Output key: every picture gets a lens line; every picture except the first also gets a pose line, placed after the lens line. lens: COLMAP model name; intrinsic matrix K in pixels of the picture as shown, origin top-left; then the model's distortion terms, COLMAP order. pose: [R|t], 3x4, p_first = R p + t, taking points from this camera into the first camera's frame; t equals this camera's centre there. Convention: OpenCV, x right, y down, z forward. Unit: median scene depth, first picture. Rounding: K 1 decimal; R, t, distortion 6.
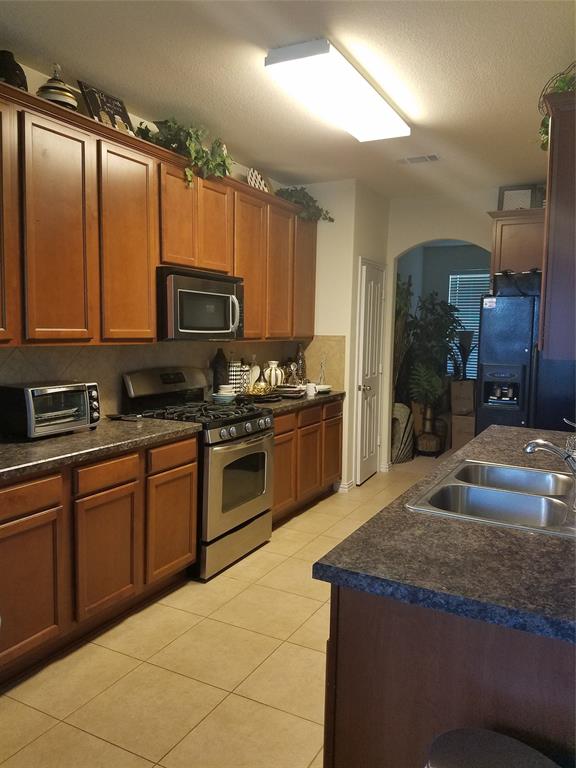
lens RADIAL K [[590.4, 0, 288.0], [0, 590.4, 384.0], [0, 0, 1]] dist [0.129269, -0.222069]
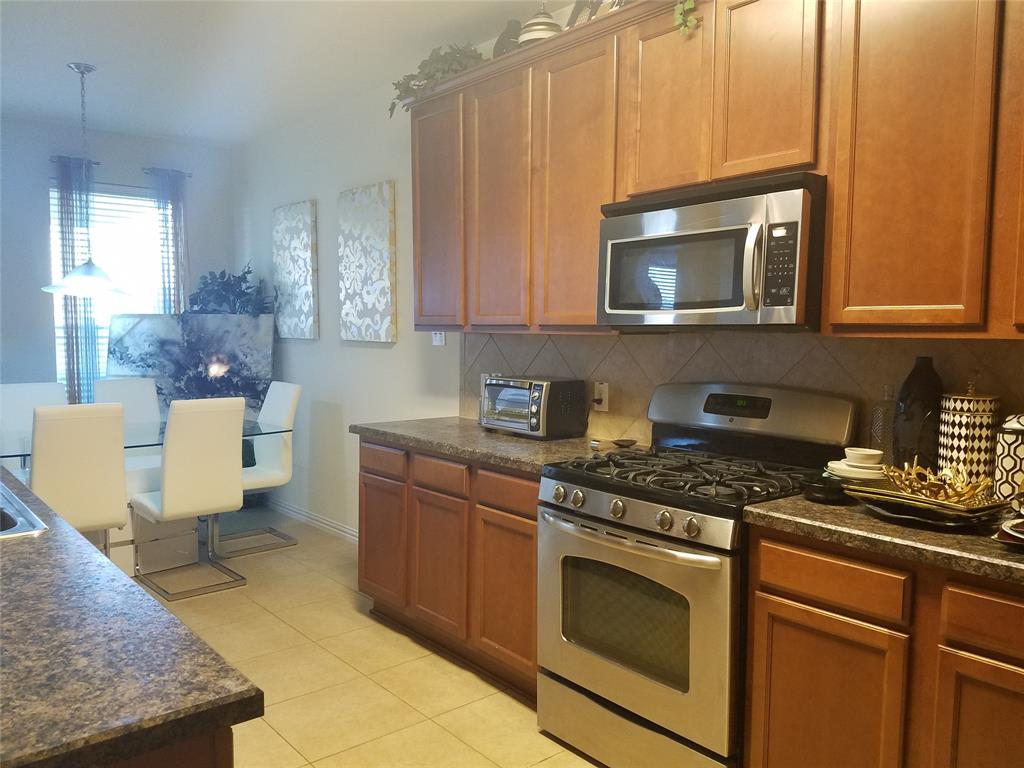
lens RADIAL K [[796.1, 0, 566.2], [0, 796.1, 387.4], [0, 0, 1]] dist [0.048499, -0.005375]
pose [[-0.348694, 0.069764, -0.934636, 0.675781], [-0.083648, 0.990930, 0.105173, -0.107385], [0.933496, 0.114853, -0.339696, 1.487872]]
